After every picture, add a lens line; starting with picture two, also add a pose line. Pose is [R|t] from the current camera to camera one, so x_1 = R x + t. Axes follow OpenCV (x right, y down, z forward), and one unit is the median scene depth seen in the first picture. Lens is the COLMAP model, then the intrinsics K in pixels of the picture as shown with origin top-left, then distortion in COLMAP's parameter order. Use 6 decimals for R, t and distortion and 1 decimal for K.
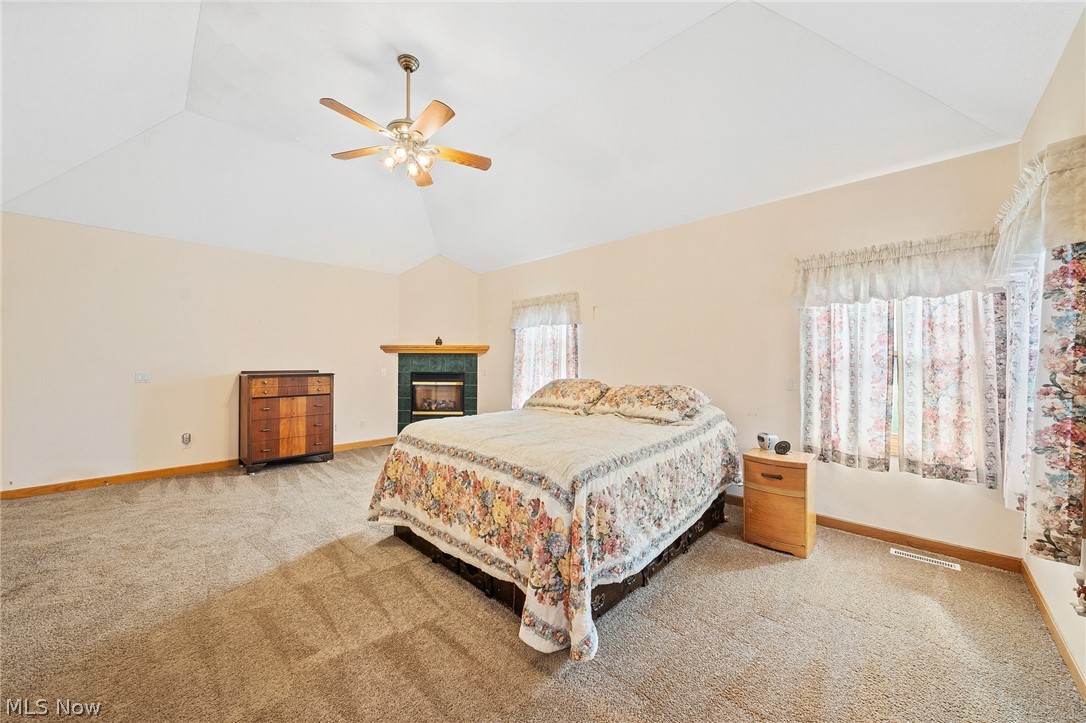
lens RADIAL K [[380.7, 0, 539.6], [0, 380.7, 357.5], [0, 0, 1]] dist [-0.006499, 0.000594]
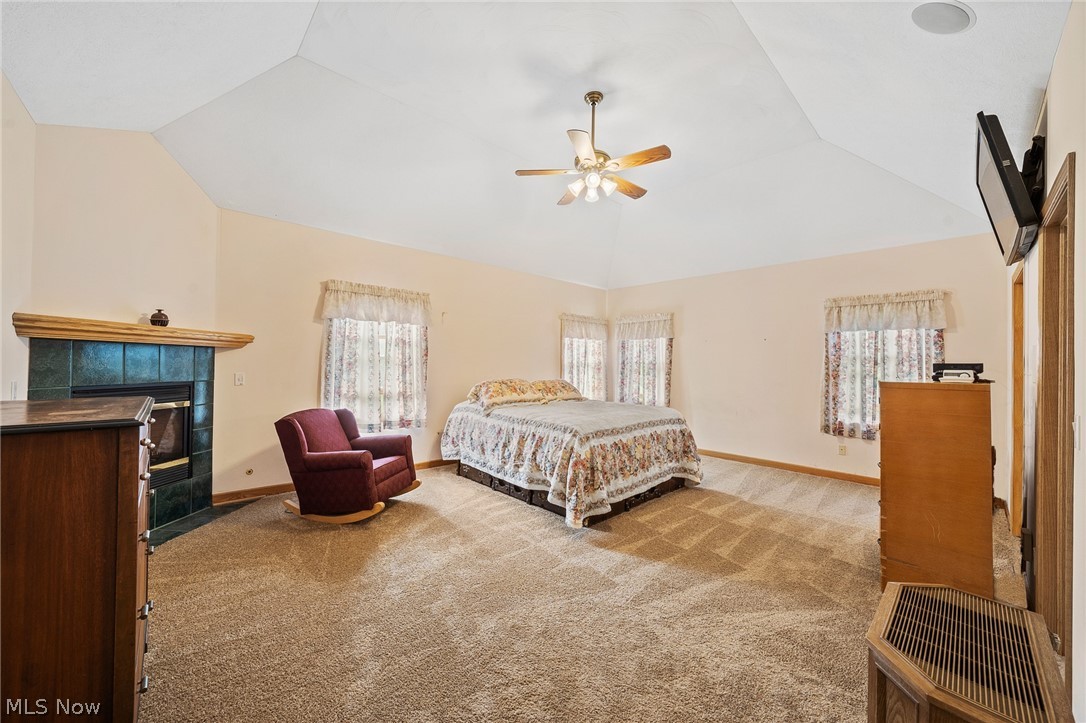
lens RADIAL K [[403.4, 0, 539.5], [0, 403.4, 363.2], [0, 0, 1]] dist [-0.008495, 0.001125]
pose [[0.059397, 0.000516, 0.998234, -0.935733], [-0.022556, 0.999745, 0.000826, 0.001582], [-0.997980, -0.022565, 0.059393, 0.643616]]
